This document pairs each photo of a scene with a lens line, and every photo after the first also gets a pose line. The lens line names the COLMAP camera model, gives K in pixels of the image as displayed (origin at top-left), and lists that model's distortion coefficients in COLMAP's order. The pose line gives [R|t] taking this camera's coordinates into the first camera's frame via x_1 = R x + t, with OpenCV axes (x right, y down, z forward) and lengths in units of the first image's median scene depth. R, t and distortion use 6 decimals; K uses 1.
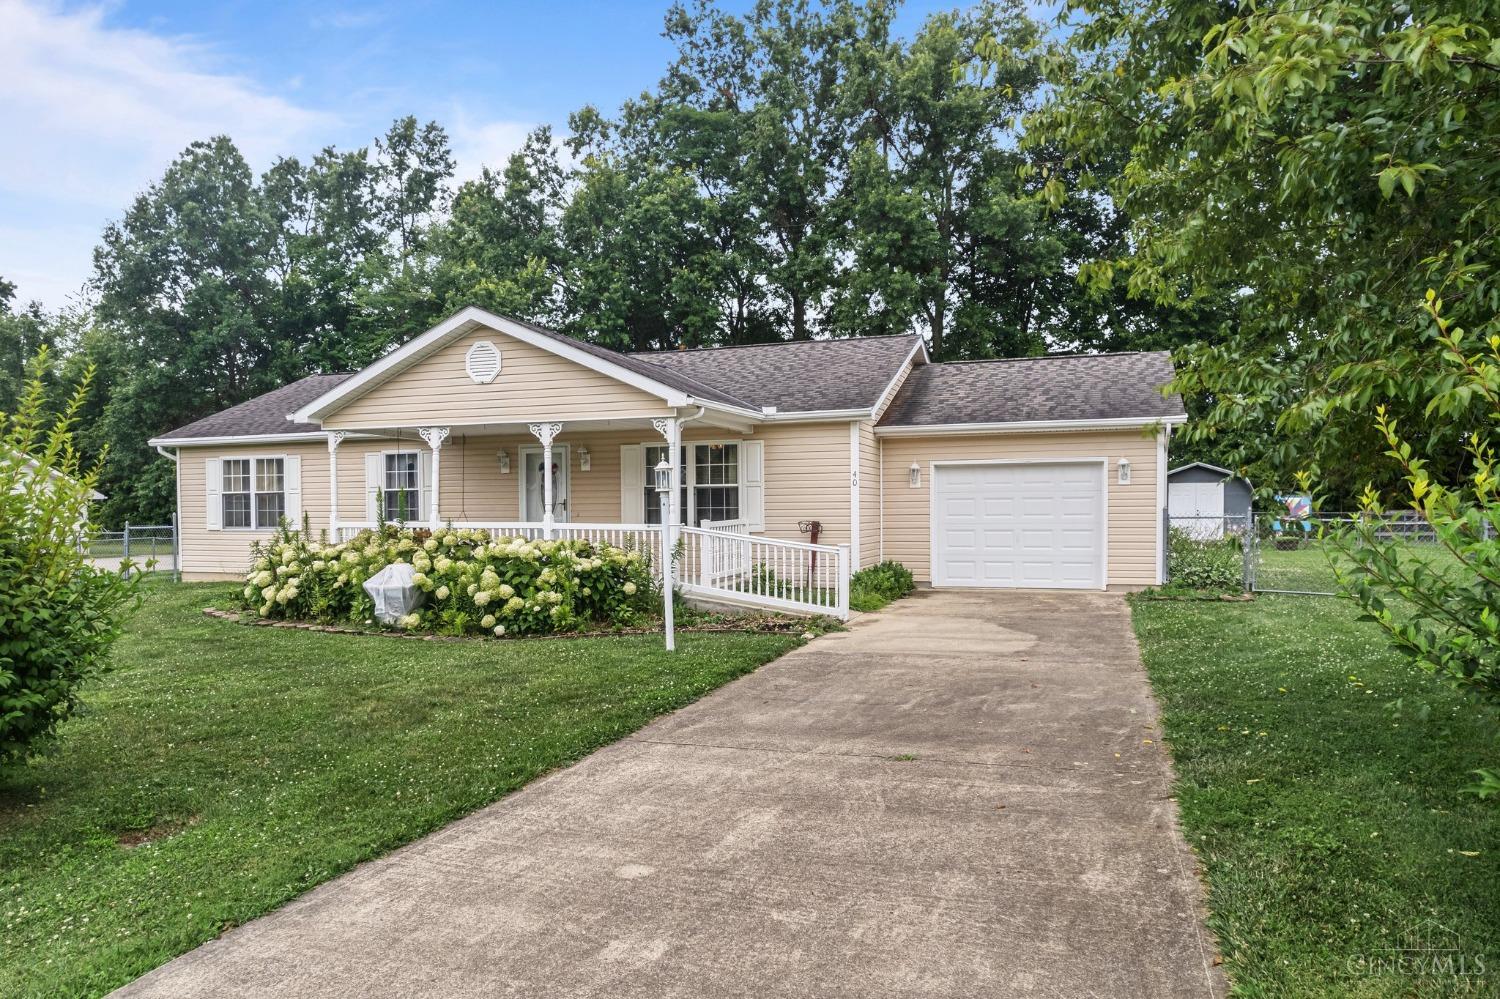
lens RADIAL K [[948.9, 0, 744.7], [0, 948.9, 542.3], [0, 0, 1]] dist [-0.060964, 0.060998]
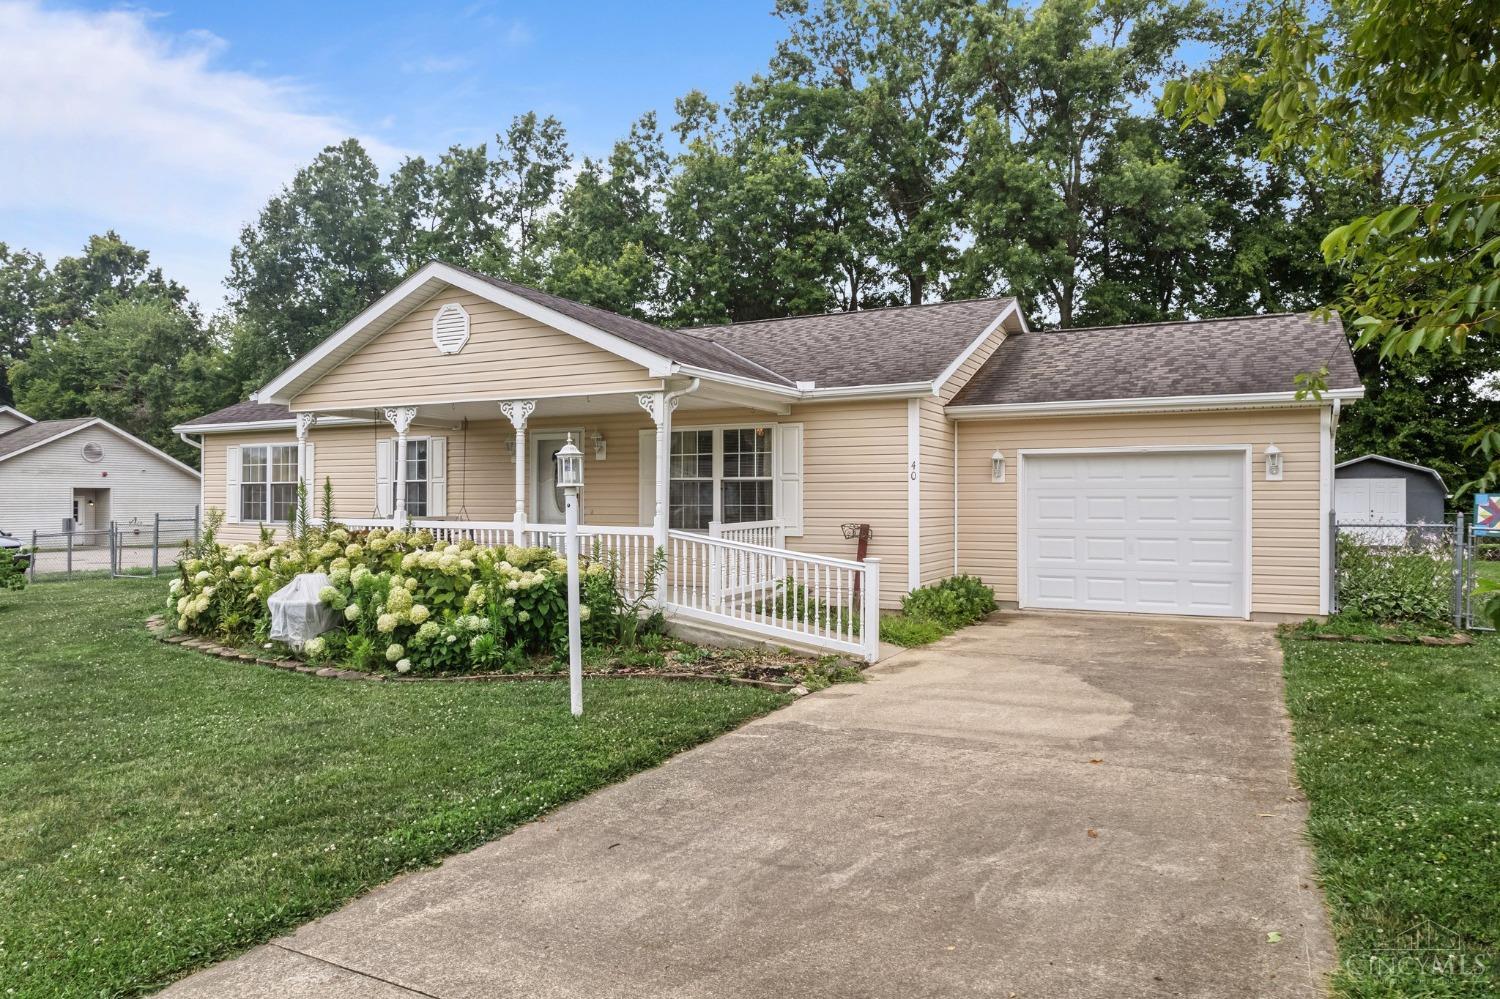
lens RADIAL K [[948.1, 0, 750.0], [0, 948.1, 499.5], [0, 0, 1]] dist [-0.081476, 0.081103]
pose [[0.990574, 0.008750, -0.136700, 0.068176], [-0.013838, 0.999245, -0.036308, -0.009992], [0.136279, 0.037857, 0.989947, 0.156079]]
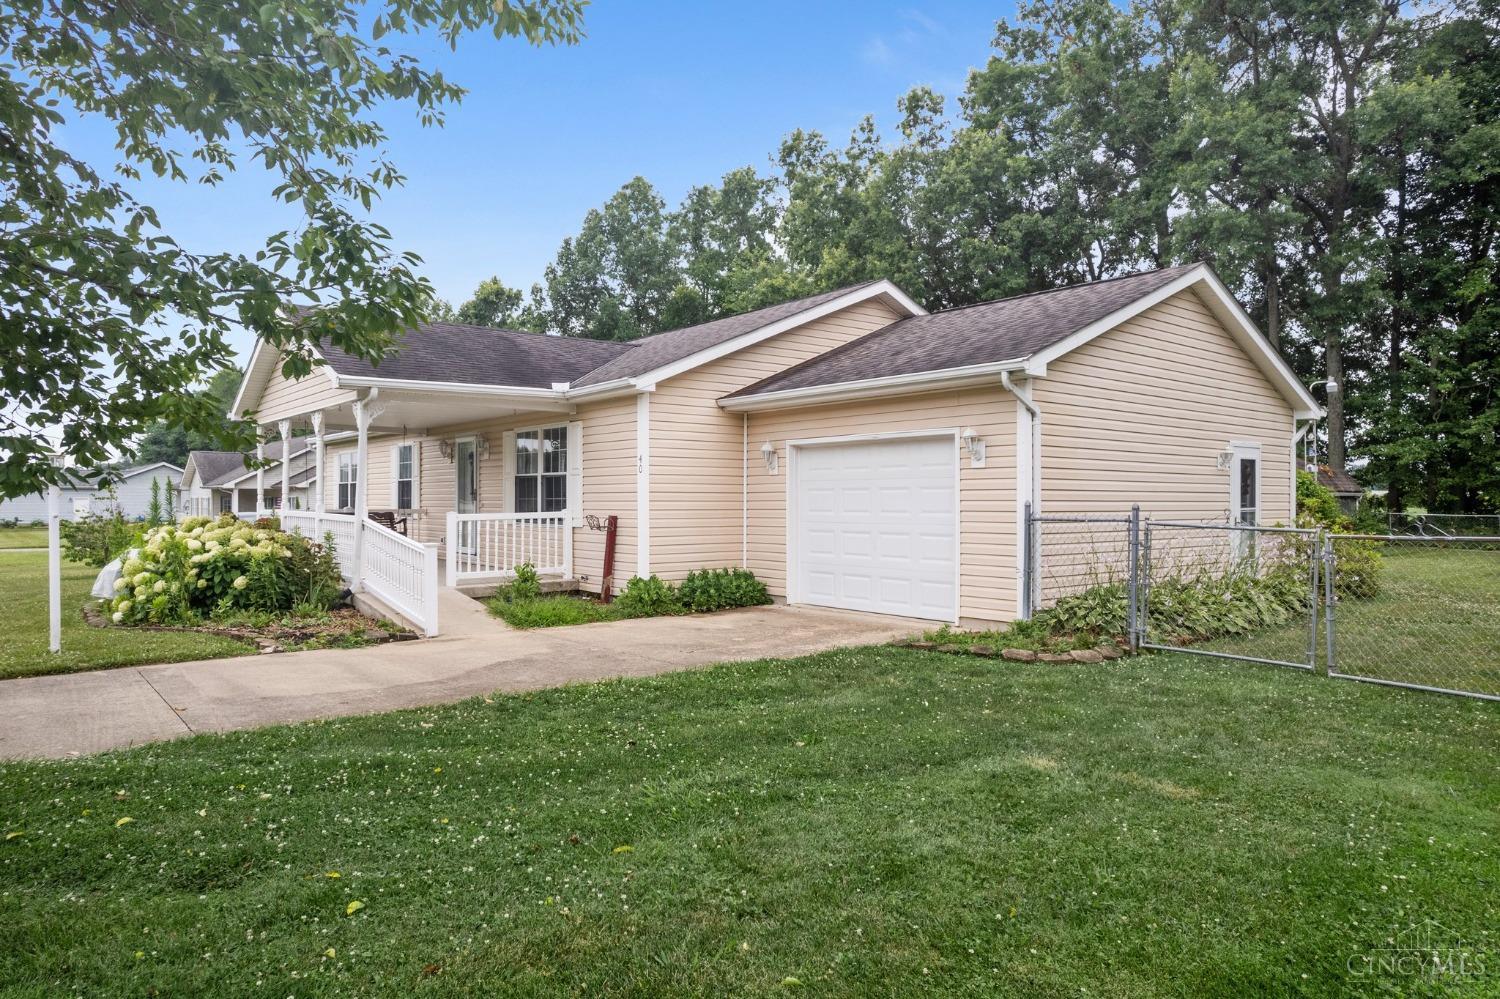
lens RADIAL K [[938.6, 0, 750.0], [0, 938.6, 499.5], [0, 0, 1]] dist [-0.061205, 0.035472]
pose [[0.859655, 0.007548, -0.510820, 0.466027], [-0.025407, 0.999285, -0.027993, -0.012827], [0.510243, 0.037043, 0.859232, 0.273571]]
